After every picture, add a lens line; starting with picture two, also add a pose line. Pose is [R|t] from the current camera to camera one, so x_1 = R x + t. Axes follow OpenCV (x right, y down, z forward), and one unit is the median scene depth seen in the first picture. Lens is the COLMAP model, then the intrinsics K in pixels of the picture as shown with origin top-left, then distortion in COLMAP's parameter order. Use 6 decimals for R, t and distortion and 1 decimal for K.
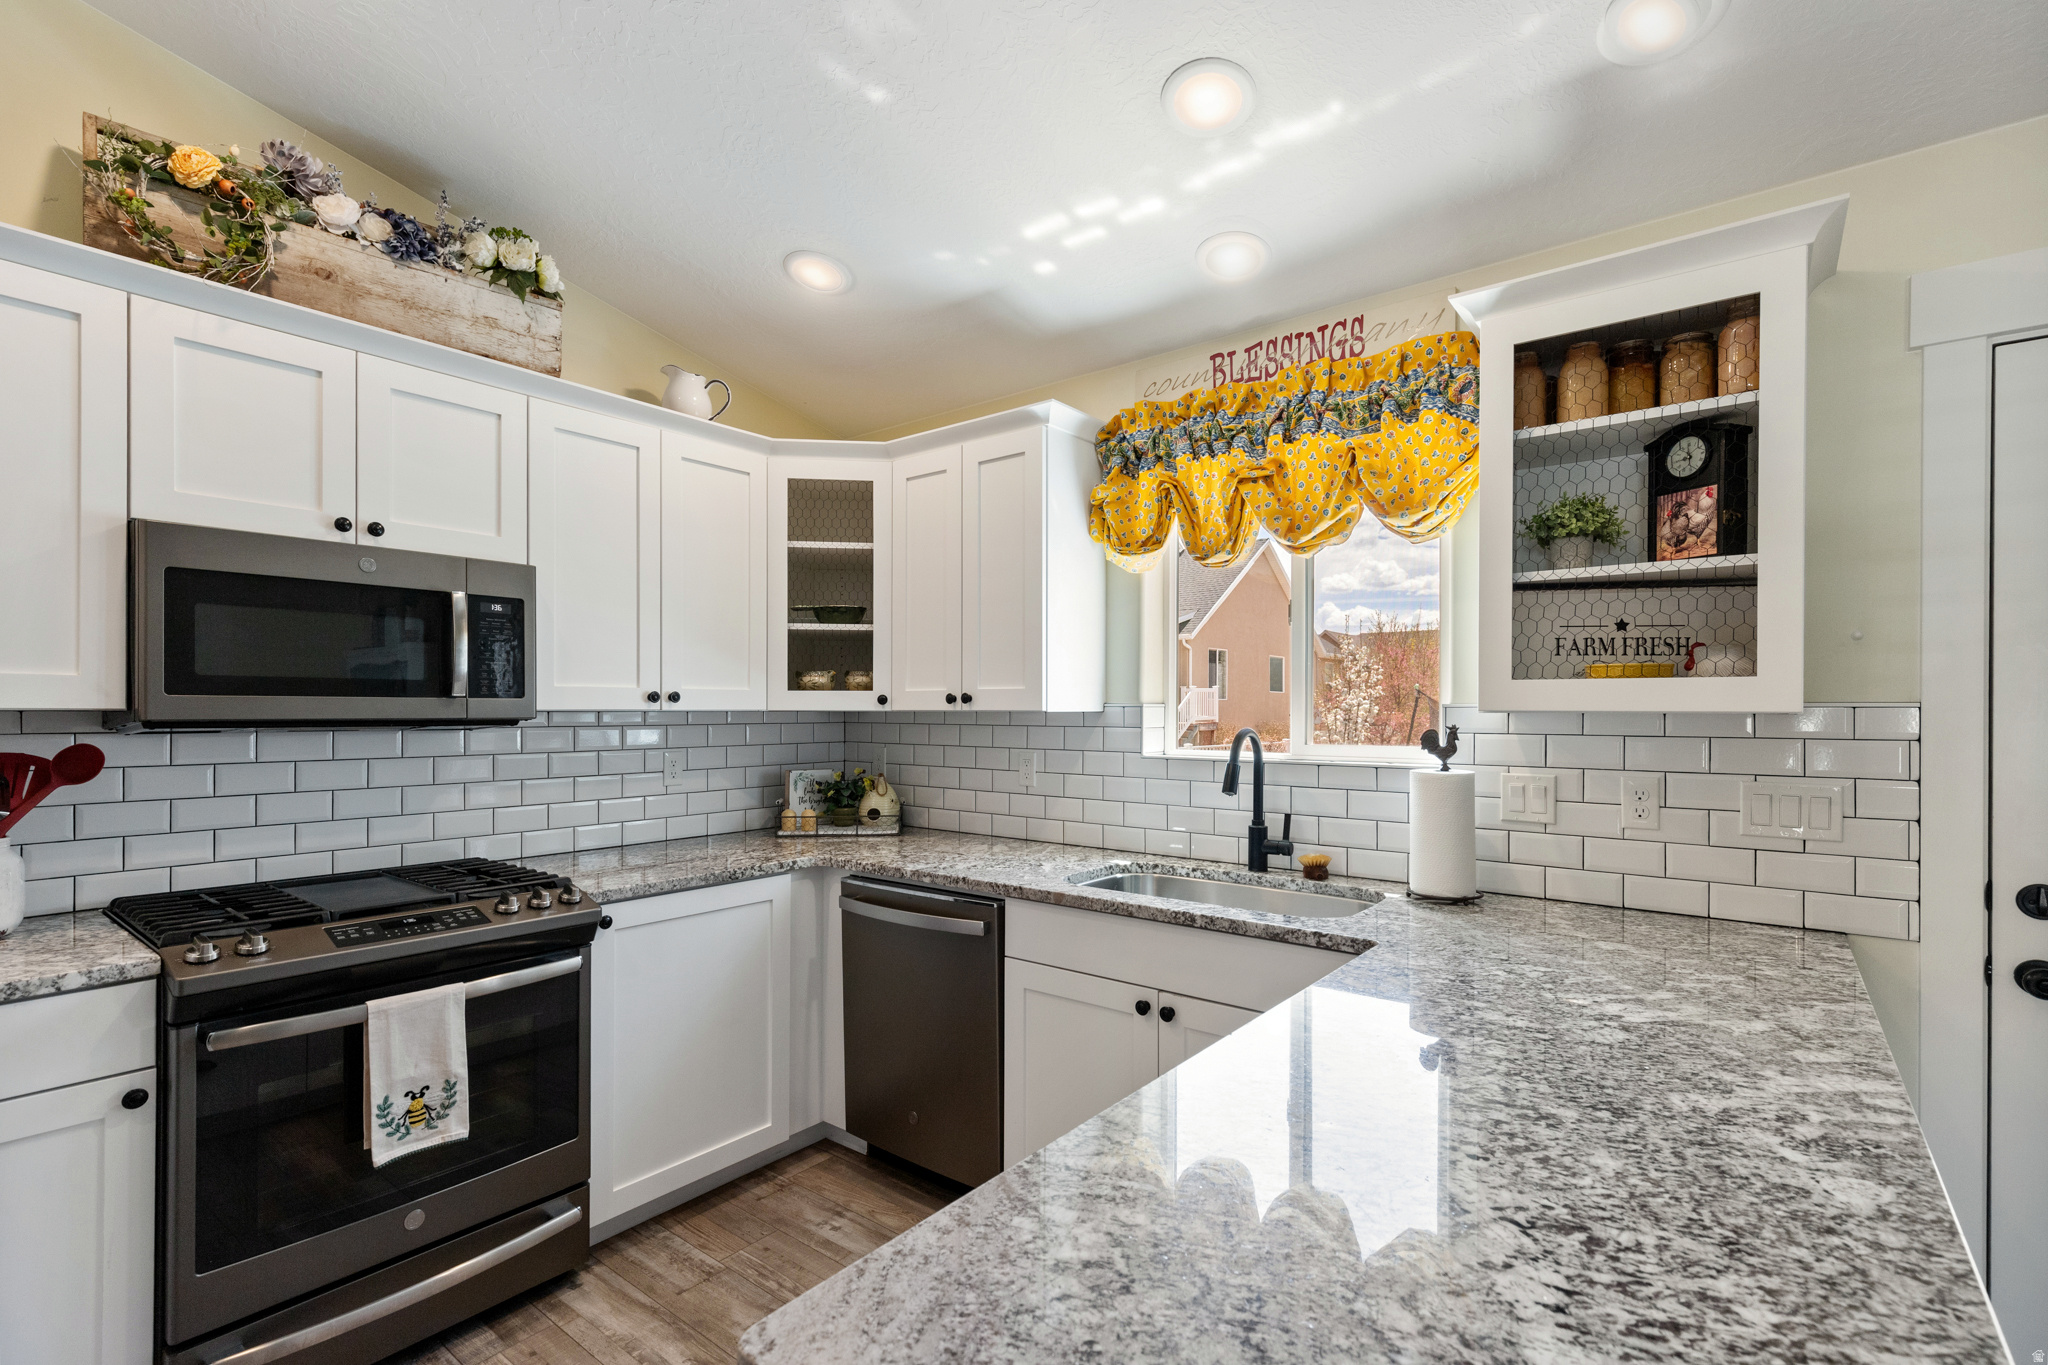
lens RADIAL K [[930.0, 0, 1020.1], [0, 930.0, 711.7], [0, 0, 1]] dist [0.008238, 0.000555]
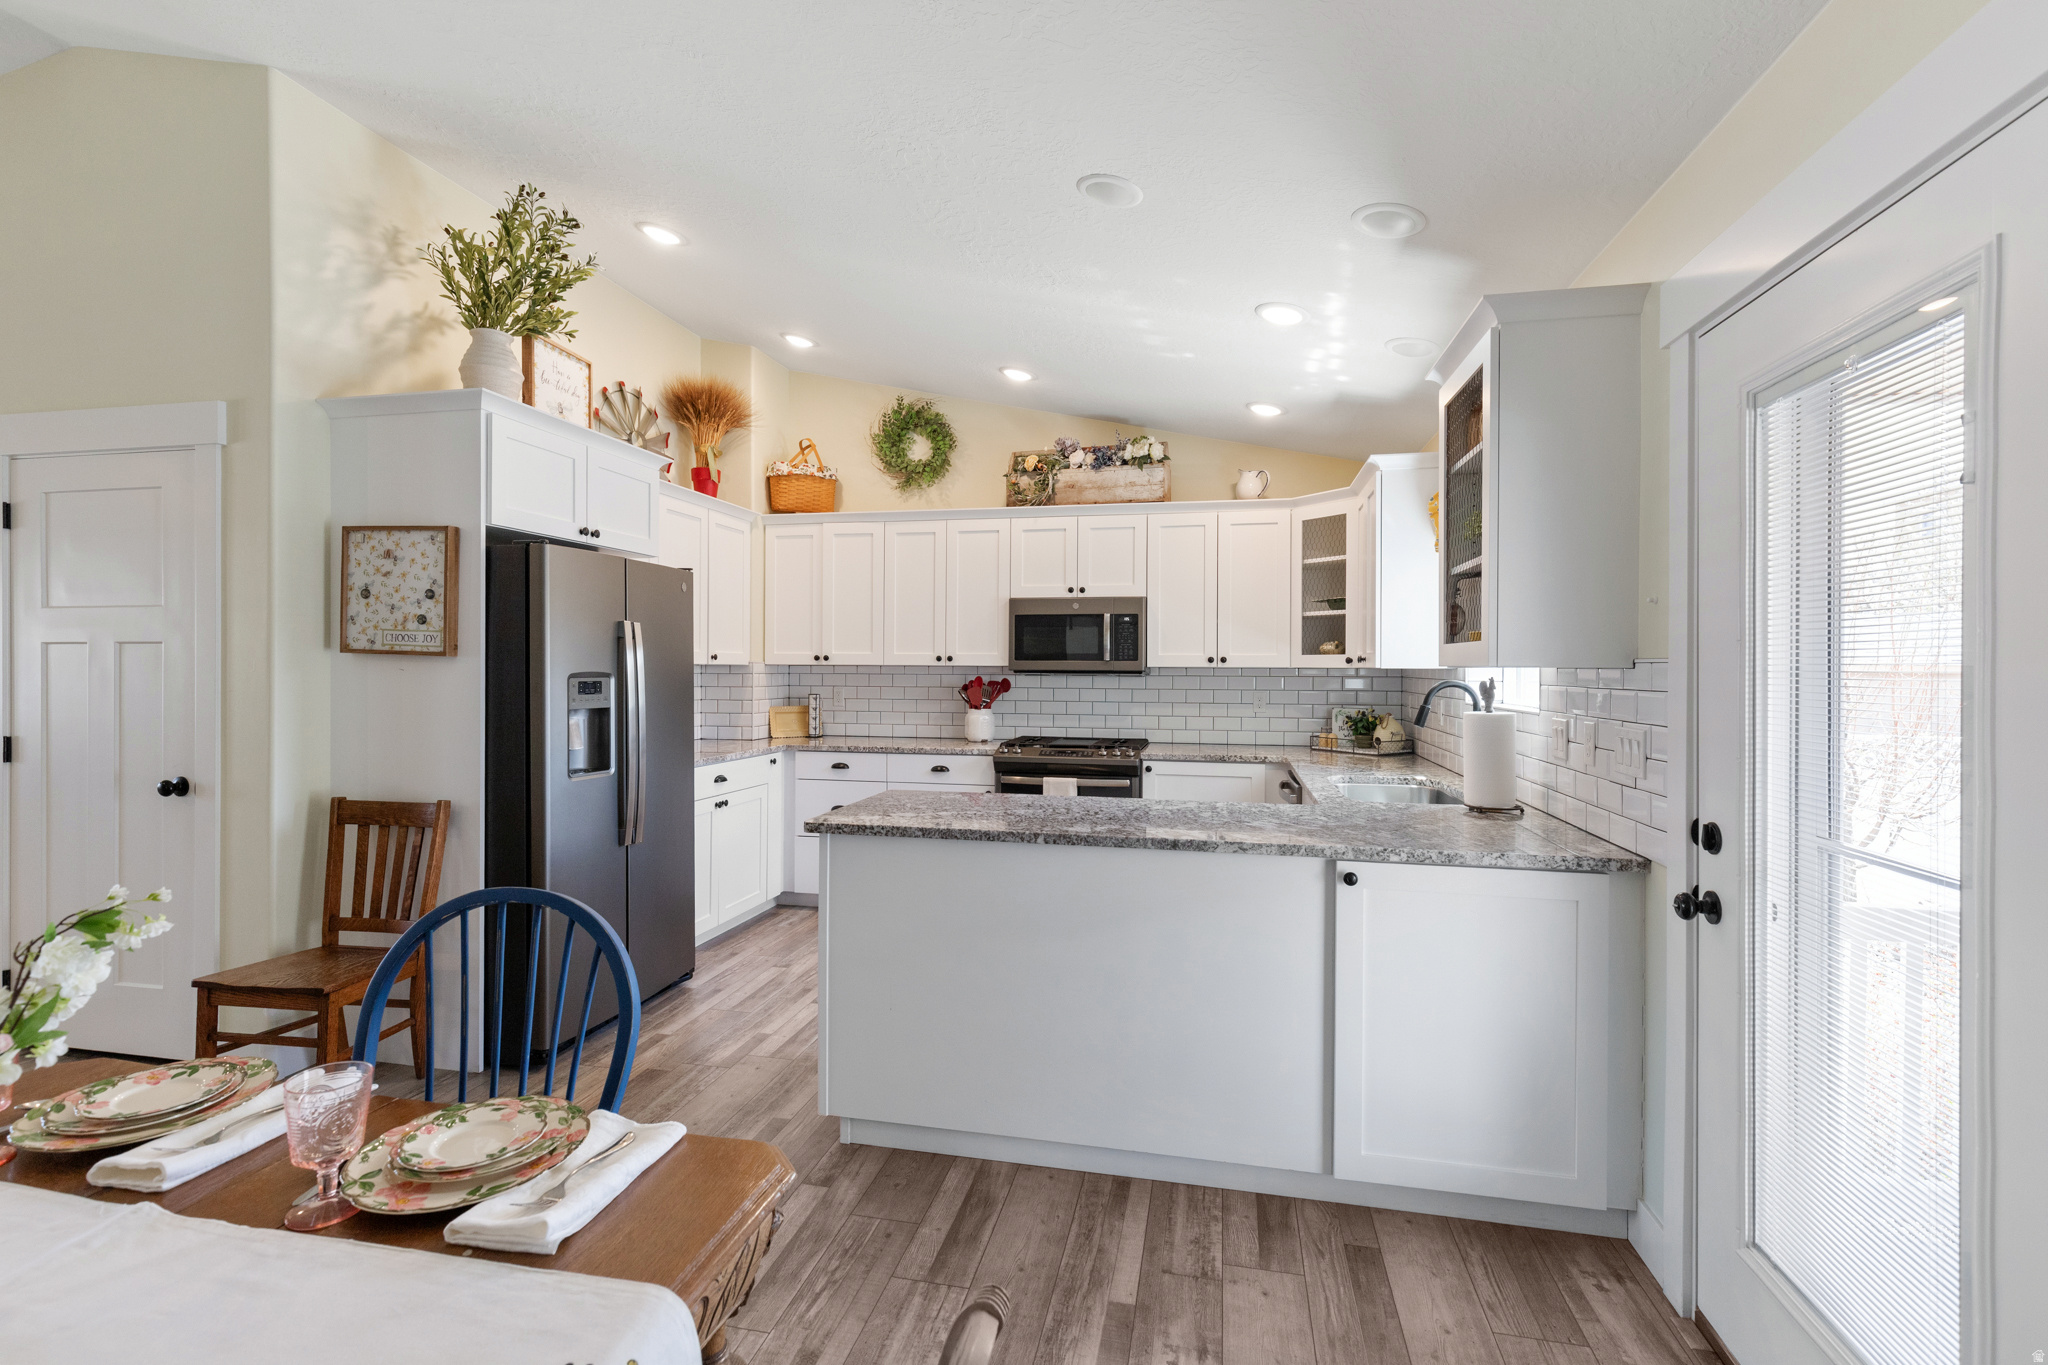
lens RADIAL K [[930.0, 0, 1018.3], [0, 930.0, 676.9], [0, 0, 1]] dist [0.008238, 0.000555]
pose [[0.435514, 0.009663, -0.900130, 1.177742], [-0.005143, 0.999953, 0.008246, 0.004913], [0.900167, 0.001038, 0.435543, -0.147397]]
